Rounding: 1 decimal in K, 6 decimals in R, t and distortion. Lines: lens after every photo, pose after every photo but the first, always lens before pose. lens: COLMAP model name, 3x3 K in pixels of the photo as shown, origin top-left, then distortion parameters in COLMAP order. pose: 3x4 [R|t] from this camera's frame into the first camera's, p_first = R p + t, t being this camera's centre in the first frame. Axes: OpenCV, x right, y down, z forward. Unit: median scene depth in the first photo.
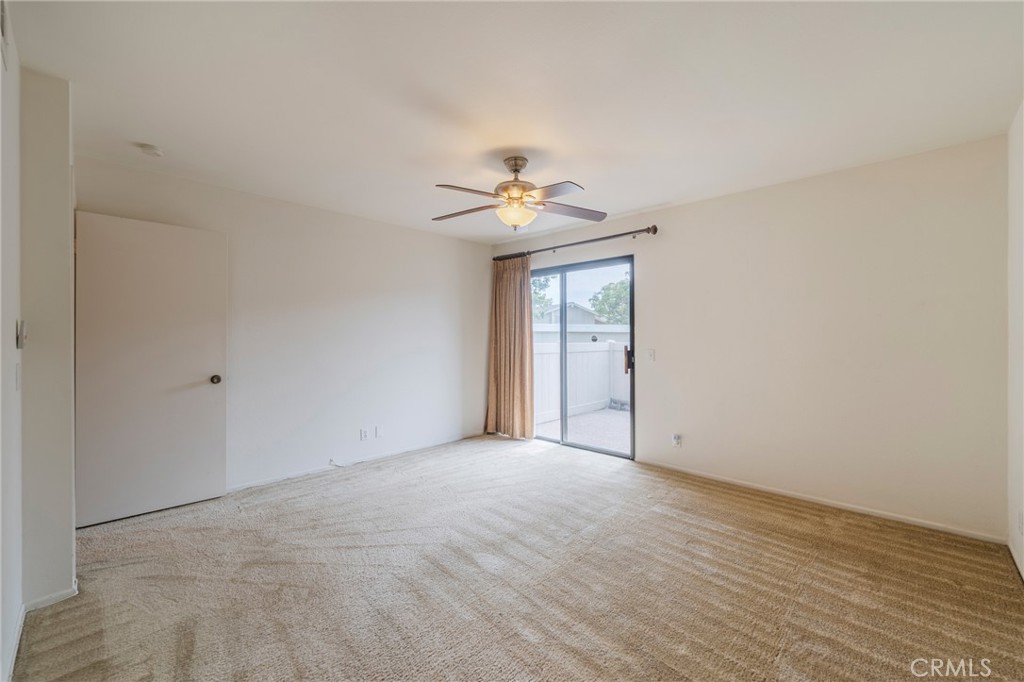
lens RADIAL K [[414.1, 0, 520.4], [0, 414.1, 338.0], [0, 0, 1]] dist [-0.000962, -0.000205]
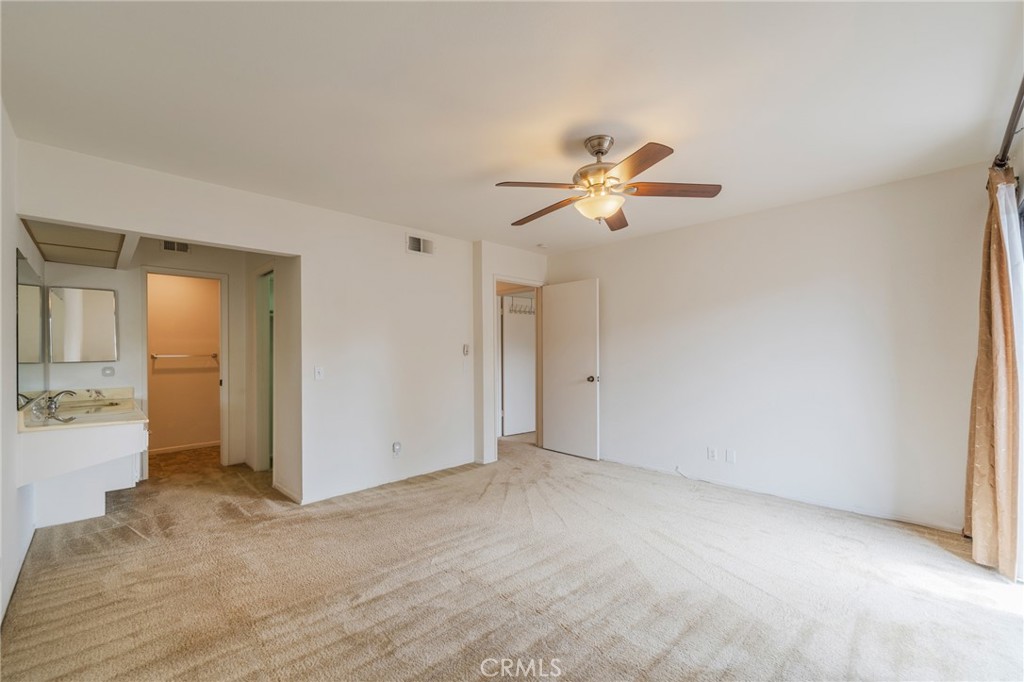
lens RADIAL K [[421.1, 0, 508.1], [0, 421.1, 356.8], [0, 0, 1]] dist [-0.000578, -0.000287]
pose [[-0.042791, 0.012132, -0.999010, 0.670446], [0.006594, 0.999908, 0.011861, 0.001580], [0.999062, -0.006080, -0.042867, 0.673188]]
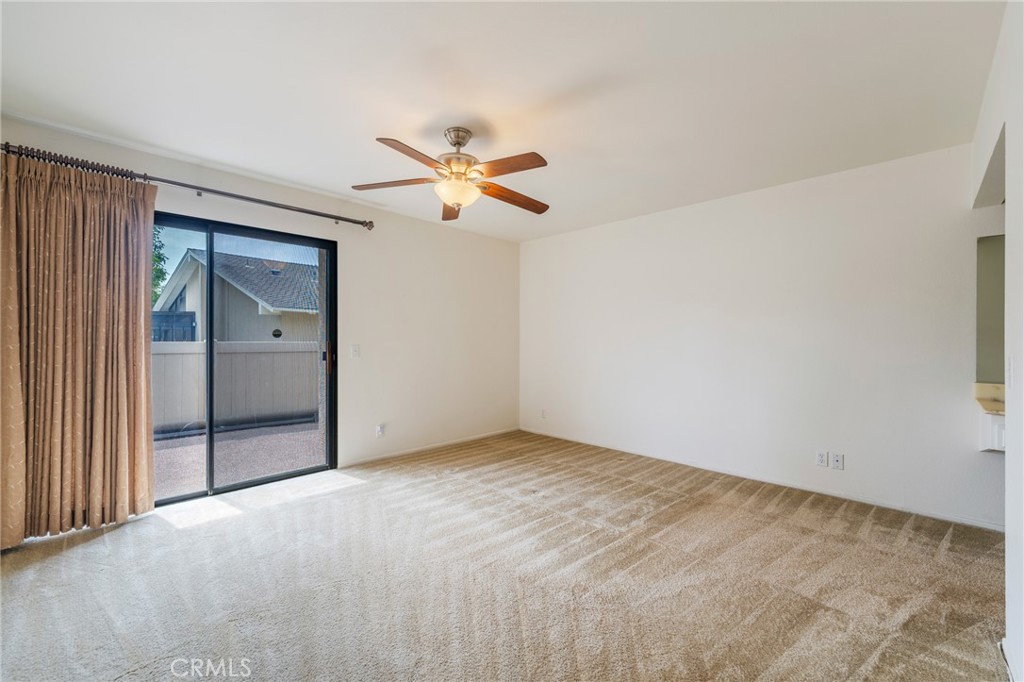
lens RADIAL K [[409.4, 0, 511.8], [0, 409.4, 338.0], [0, 0, 1]] dist [-0.000834, -0.000384]
pose [[0.034370, 0.005477, 0.999394, -0.695934], [-0.003470, 0.999980, -0.005361, 0.015810], [-0.999403, -0.003283, 0.034388, 0.667087]]
